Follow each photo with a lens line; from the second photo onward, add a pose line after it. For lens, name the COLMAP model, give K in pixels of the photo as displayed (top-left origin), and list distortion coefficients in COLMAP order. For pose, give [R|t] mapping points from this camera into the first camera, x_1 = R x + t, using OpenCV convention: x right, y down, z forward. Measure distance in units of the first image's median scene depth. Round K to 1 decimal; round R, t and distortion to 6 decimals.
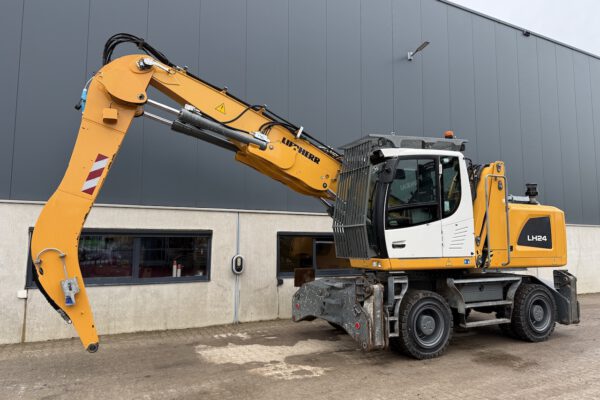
lens RADIAL K [[425.1, 0, 301.0], [0, 425.1, 195.2], [0, 0, 1]] dist [0.109996, -0.128793]
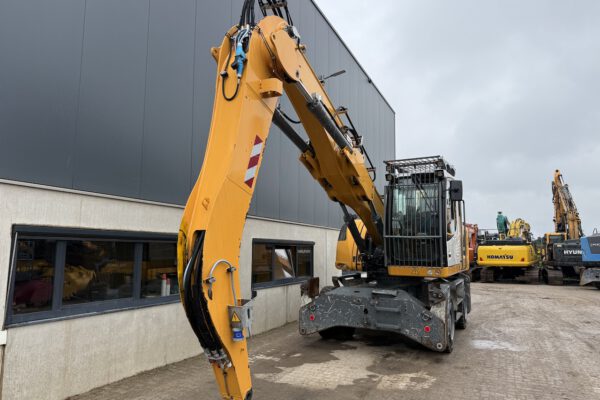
lens RADIAL K [[425.1, 0, 301.0], [0, 425.1, 195.2], [0, 0, 1]] dist [0.109996, -0.128793]
pose [[0.775244, 0.086088, 0.625768, -0.648623], [-0.082617, 0.995978, -0.034667, 0.021767], [-0.626236, -0.024824, 0.779238, 0.274929]]
